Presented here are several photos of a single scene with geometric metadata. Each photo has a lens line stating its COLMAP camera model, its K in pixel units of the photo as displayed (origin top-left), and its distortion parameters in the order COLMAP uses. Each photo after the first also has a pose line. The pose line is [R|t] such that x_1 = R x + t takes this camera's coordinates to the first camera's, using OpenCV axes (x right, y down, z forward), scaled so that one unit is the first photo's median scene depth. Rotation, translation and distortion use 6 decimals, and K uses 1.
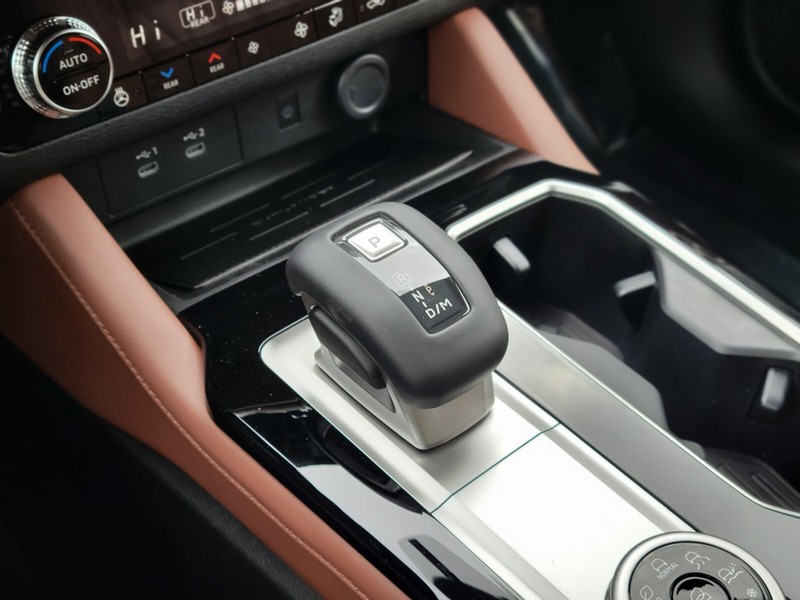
lens RADIAL K [[1215.4, 0, 402.5], [0, 1215.4, 300.5], [0, 0, 1]] dist [0.037949, 0.000000]
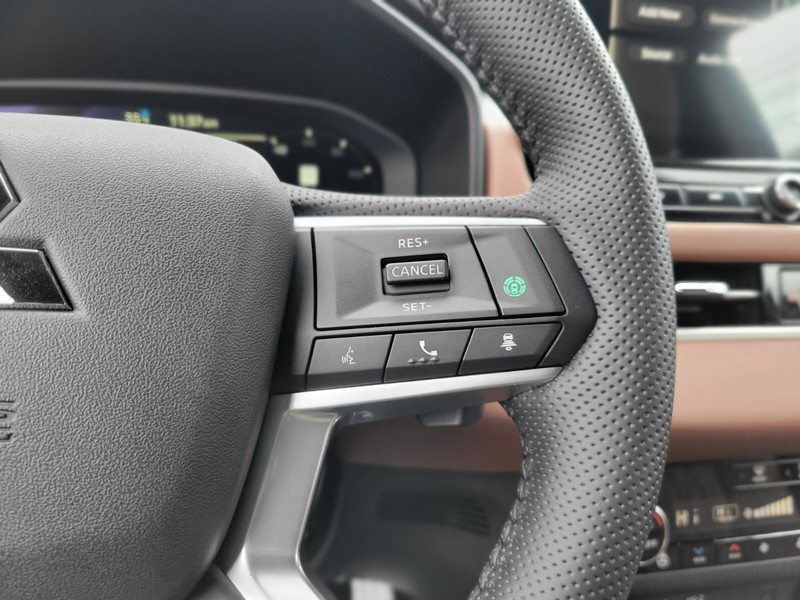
lens RADIAL K [[602.6, 0, 400.1], [0, 602.6, 303.1], [0, 0, 1]] dist [-0.011884, 0.005557]
pose [[0.880952, 0.108596, -0.460576, -0.206091], [-0.320817, 0.852538, -0.412619, -0.040441], [0.347850, 0.511258, 0.785885, 0.225333]]
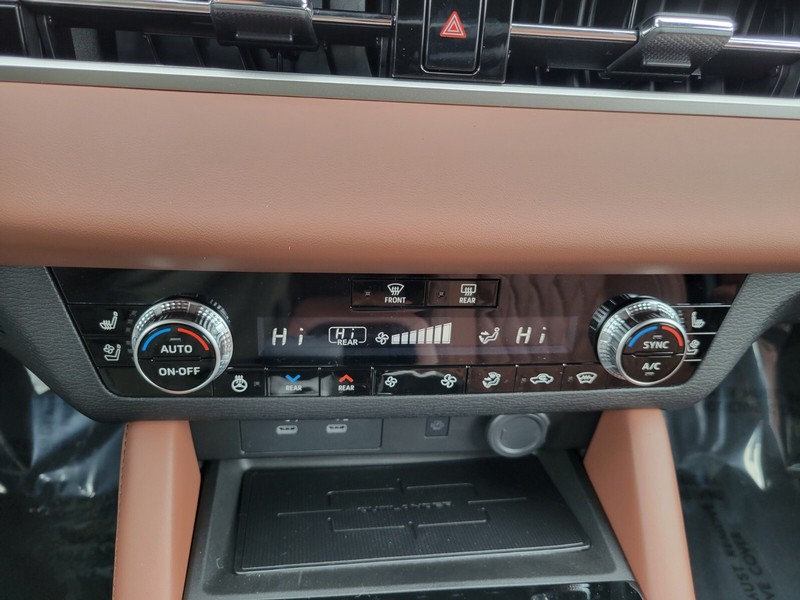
lens RADIAL K [[605.6, 0, 402.3], [0, 605.6, 293.2], [0, 0, 1]] dist [0.029904, -0.020916]
pose [[0.824353, 0.382658, -0.417151, 0.070449], [-0.420427, 0.907325, 0.001474, -0.288514], [0.379056, 0.174167, 0.908836, 0.548659]]
